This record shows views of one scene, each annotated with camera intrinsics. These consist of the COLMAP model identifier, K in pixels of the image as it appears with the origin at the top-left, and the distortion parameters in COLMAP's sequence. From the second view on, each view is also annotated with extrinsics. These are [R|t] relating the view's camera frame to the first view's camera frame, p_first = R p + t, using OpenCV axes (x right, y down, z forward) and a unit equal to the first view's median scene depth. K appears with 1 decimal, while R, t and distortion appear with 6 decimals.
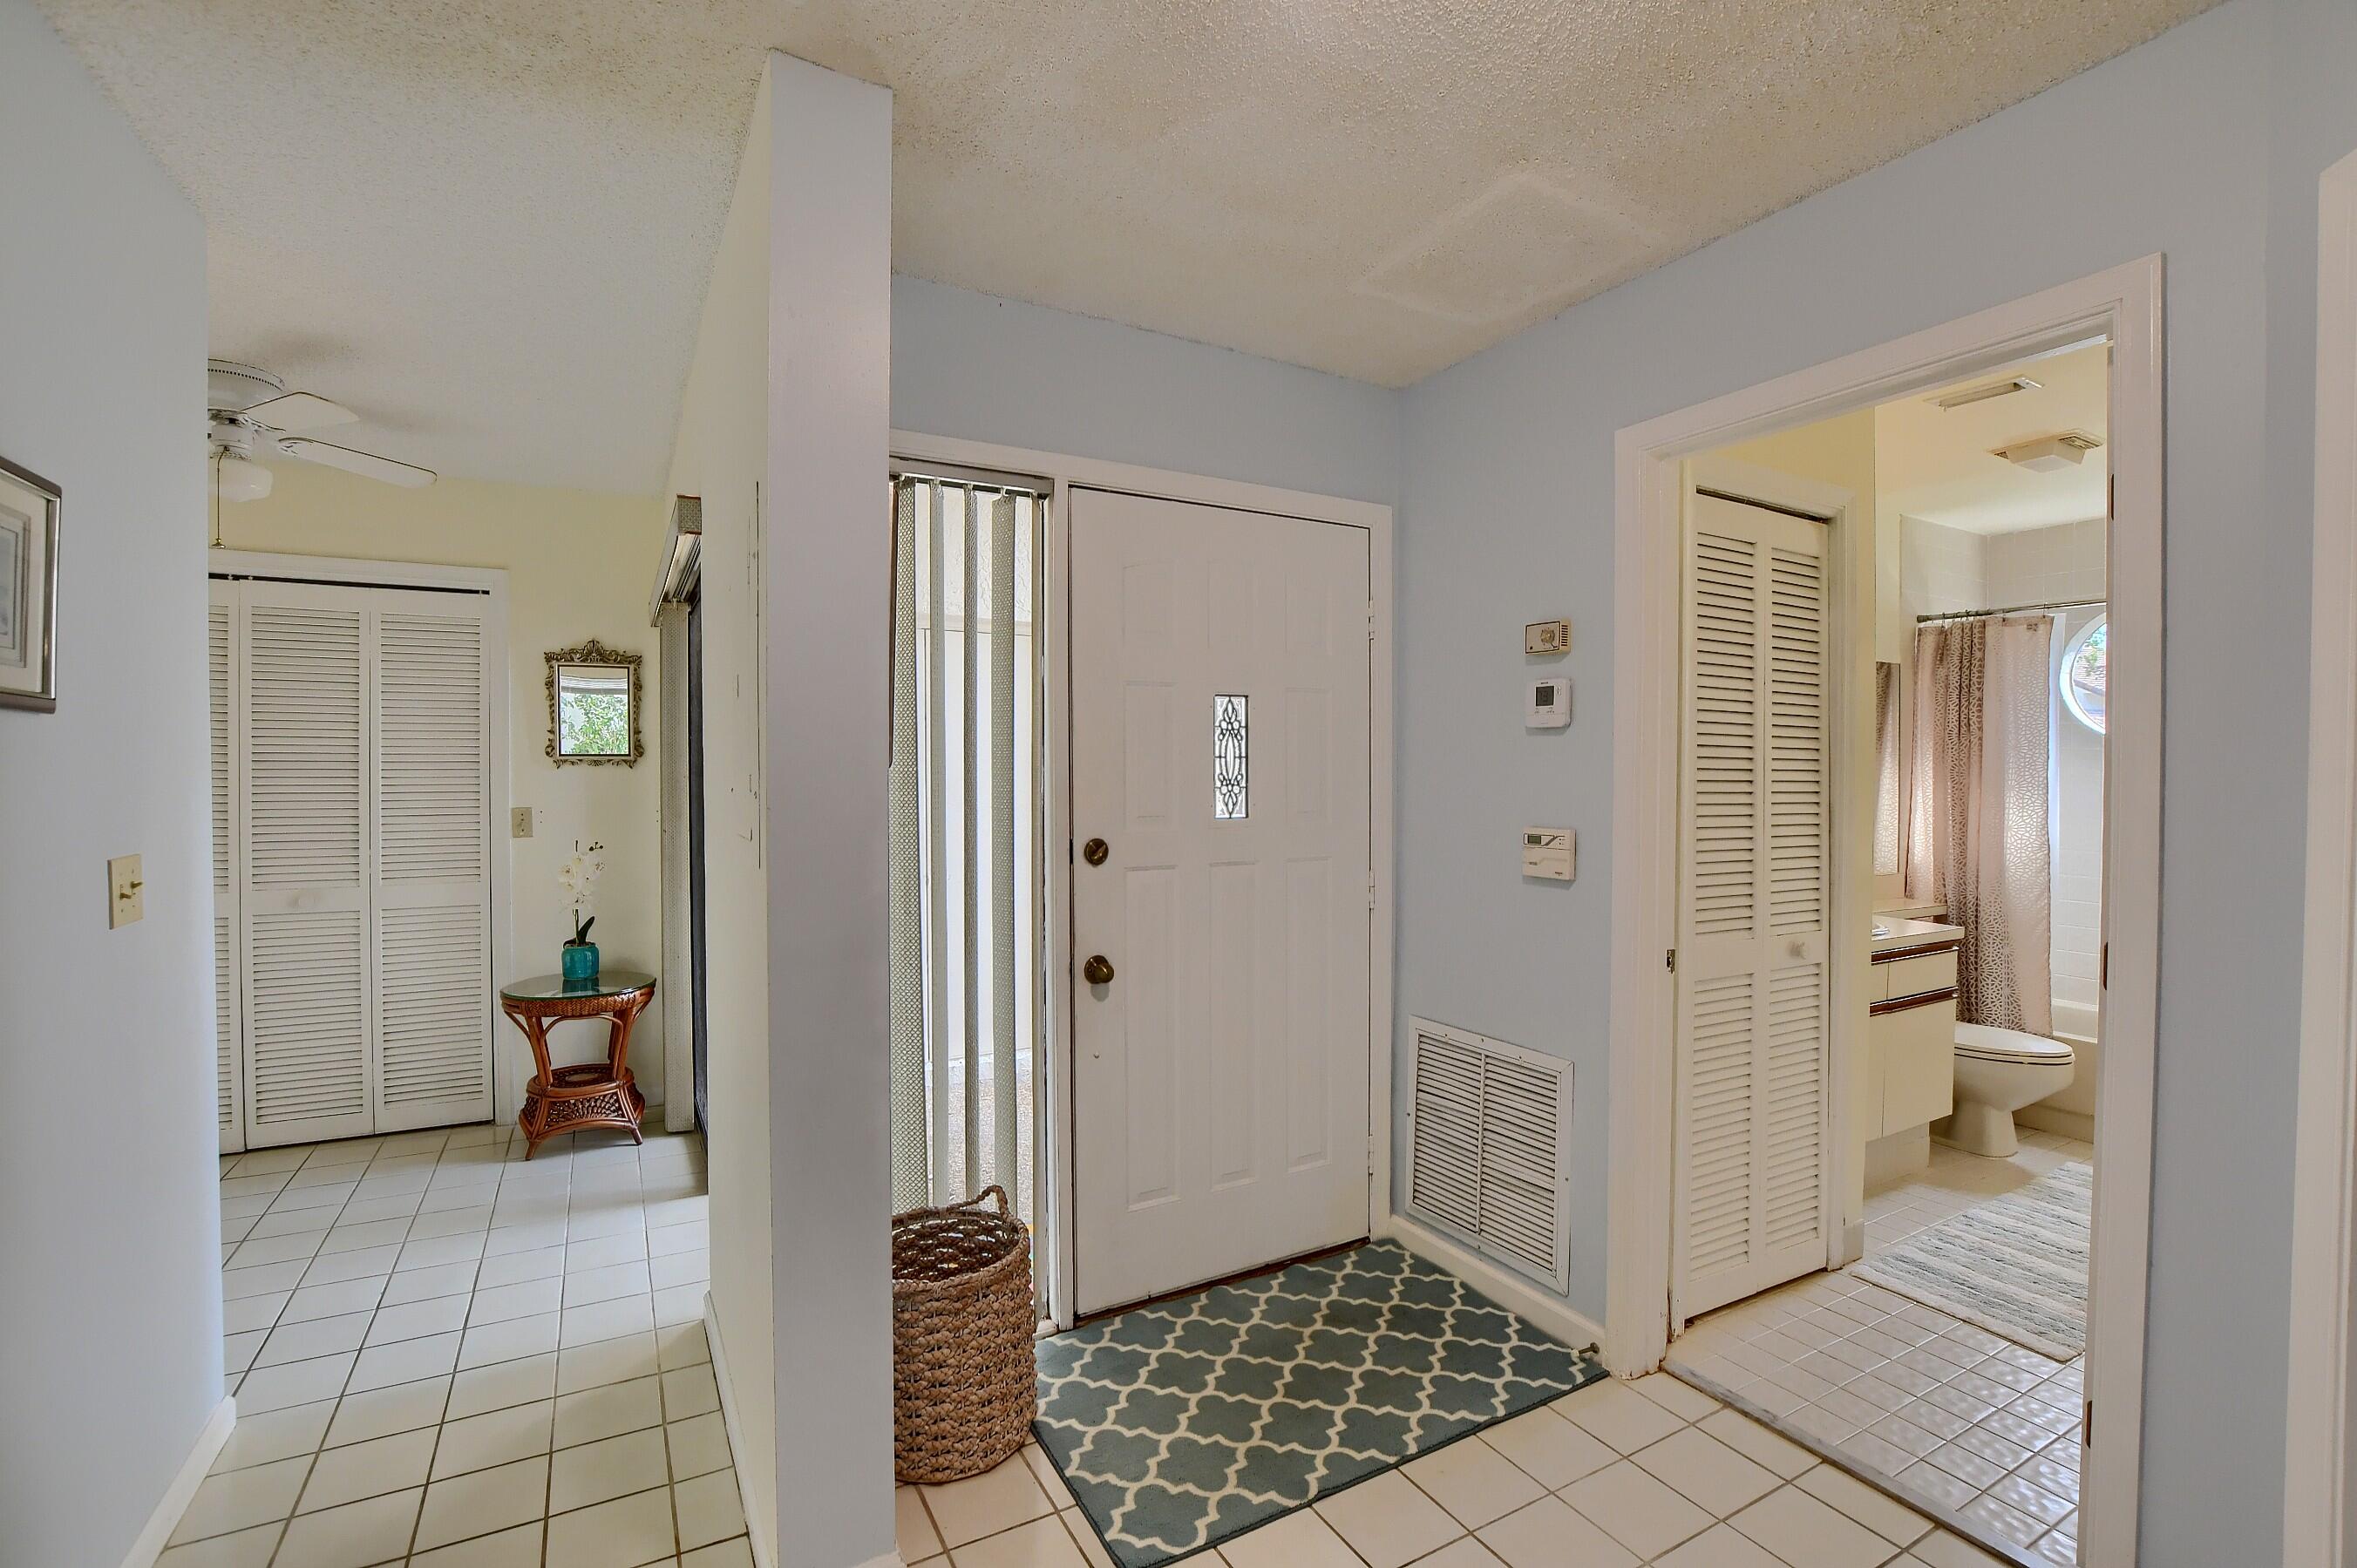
lens RADIAL K [[1040.7, 0, 1170.3], [0, 1040.7, 790.2], [0, 0, 1]] dist [-0.019769, -0.000426]
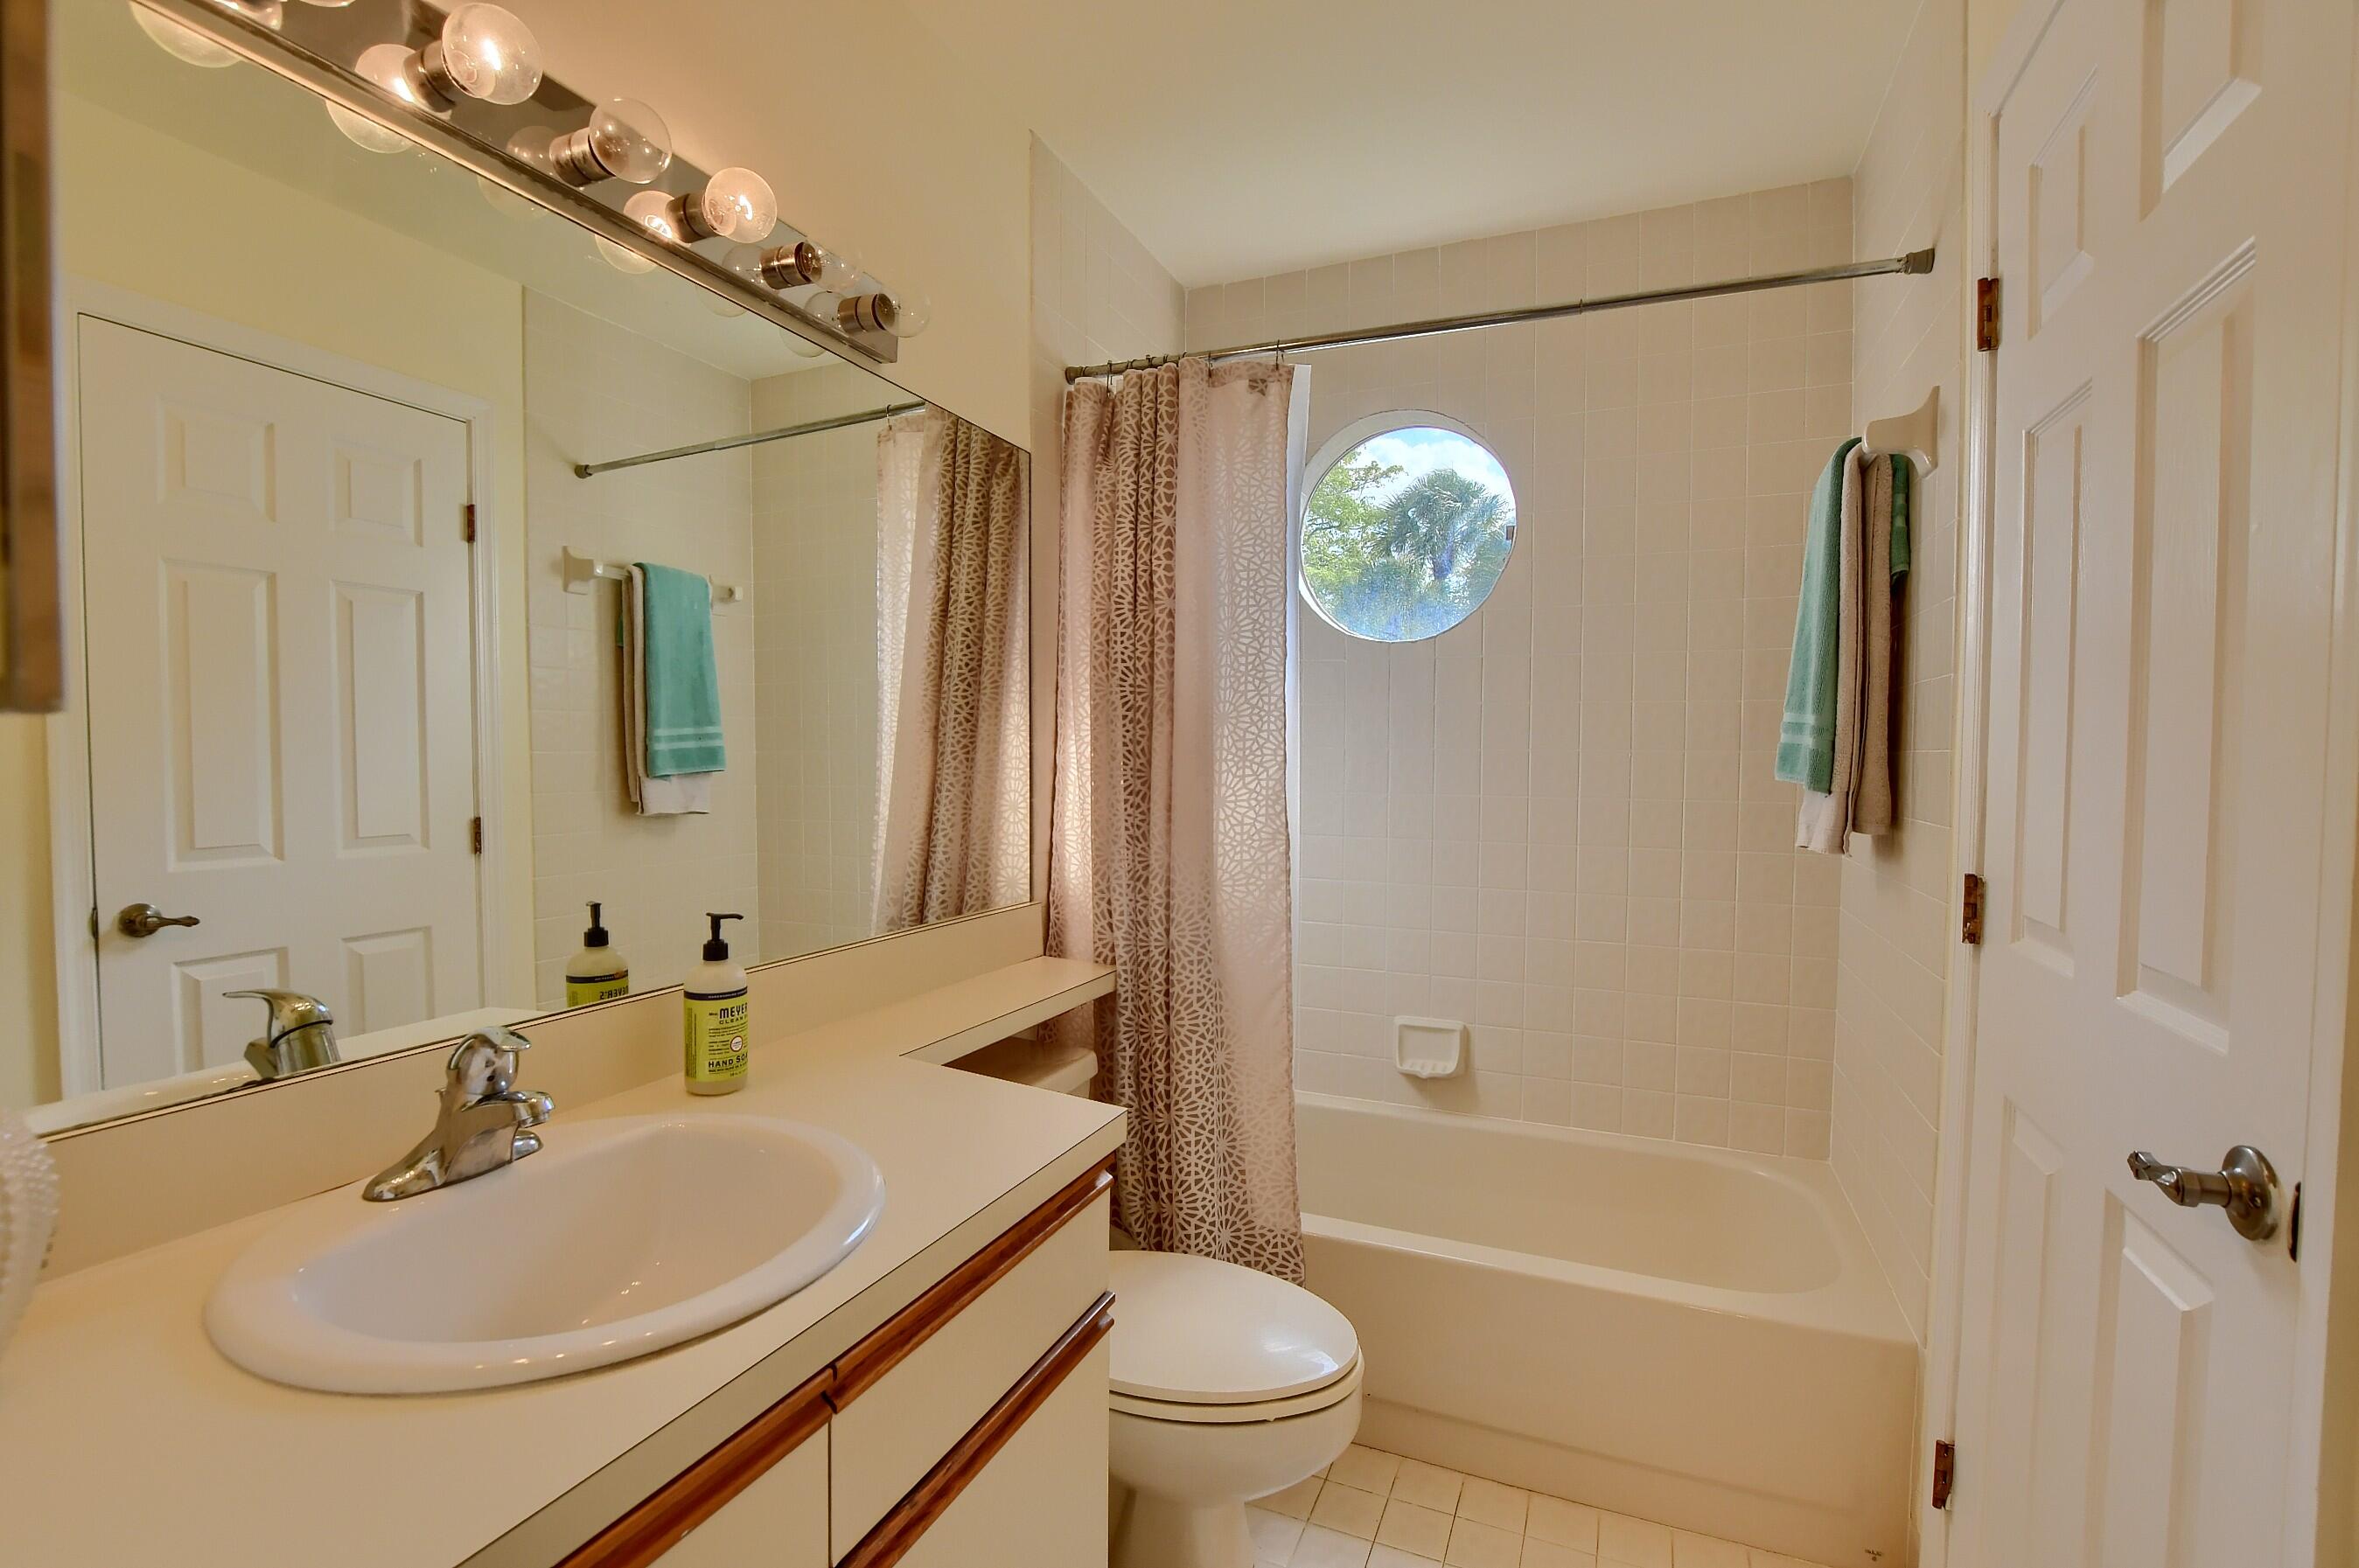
lens RADIAL K [[1041.6, 0, 1171.3], [0, 1041.6, 790.2], [0, 0, 1]] dist [-0.019769, -0.000426]
pose [[0.778608, -0.017355, 0.627270, 0.482578], [0.003351, 0.999718, 0.023500, 0.019041], [-0.627501, -0.016196, 0.778447, 0.620863]]
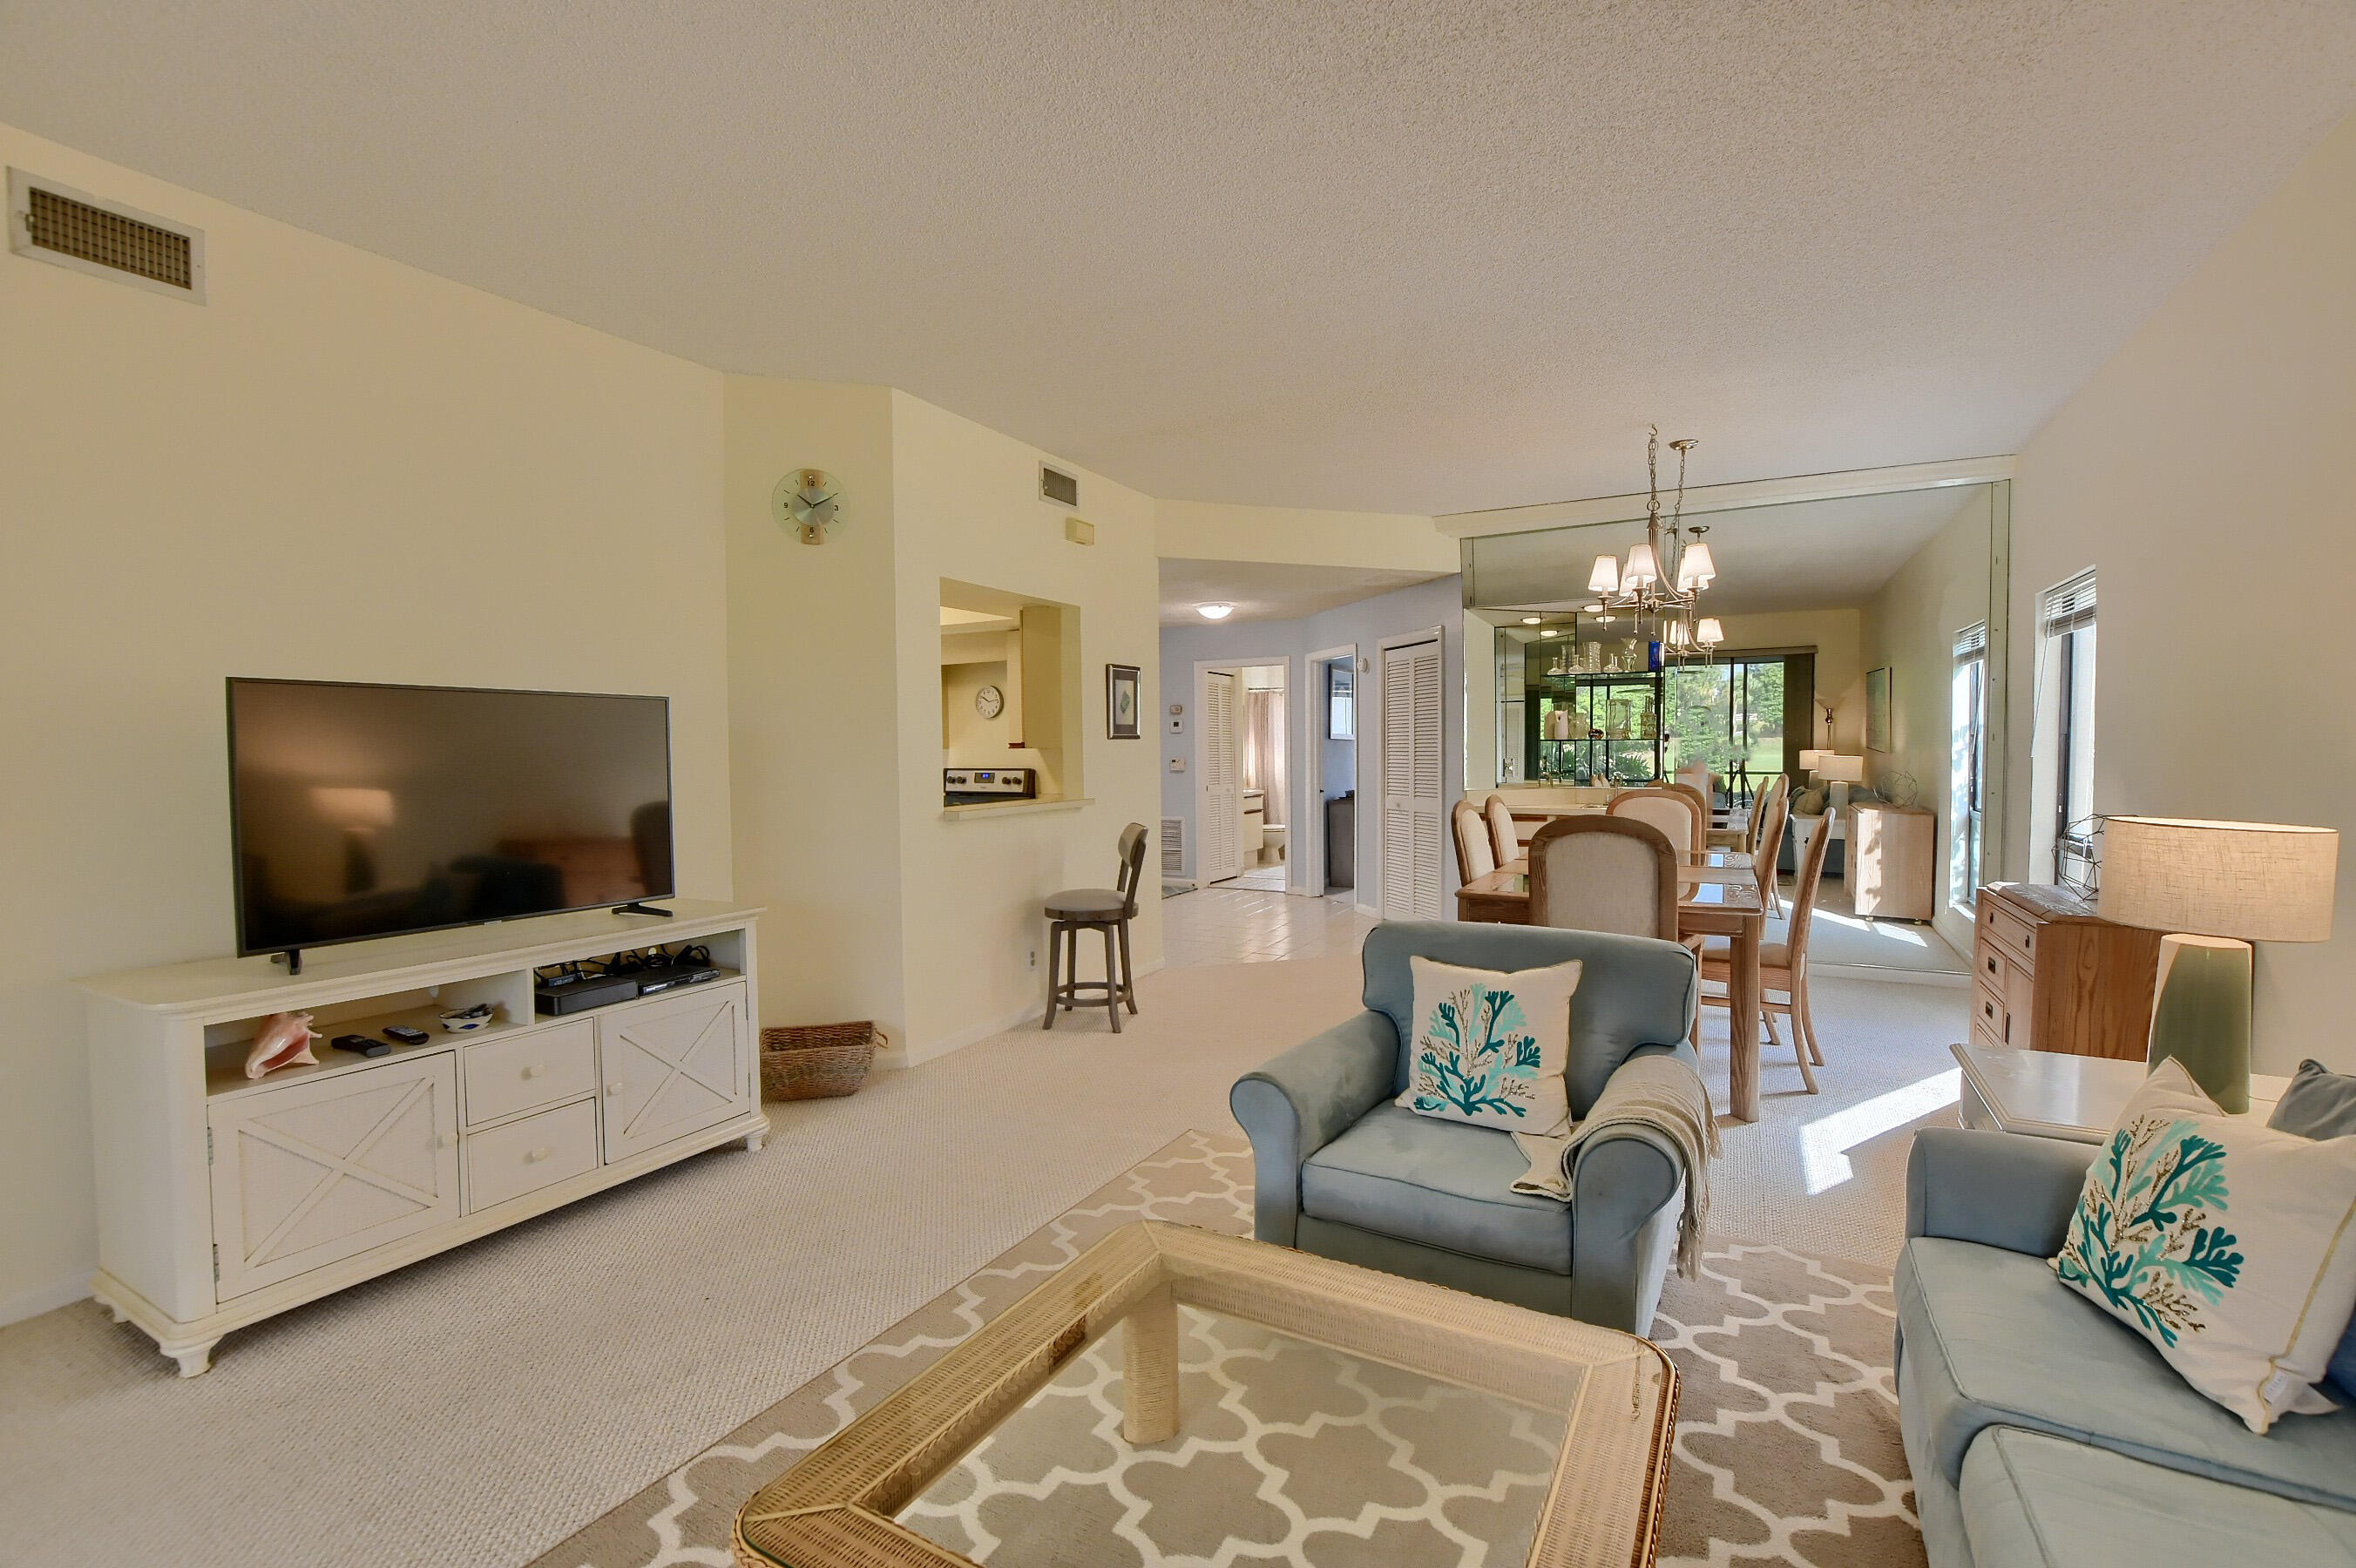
lens RADIAL K [[1040.2, 0, 1169.8], [0, 1040.2, 790.2], [0, 0, 1]] dist [-0.019769, -0.000426]
pose [[0.845954, -0.030702, 0.532372, -1.025615], [0.018530, 0.999431, 0.028192, 0.027713], [-0.532934, -0.013984, 0.846041, -1.350985]]
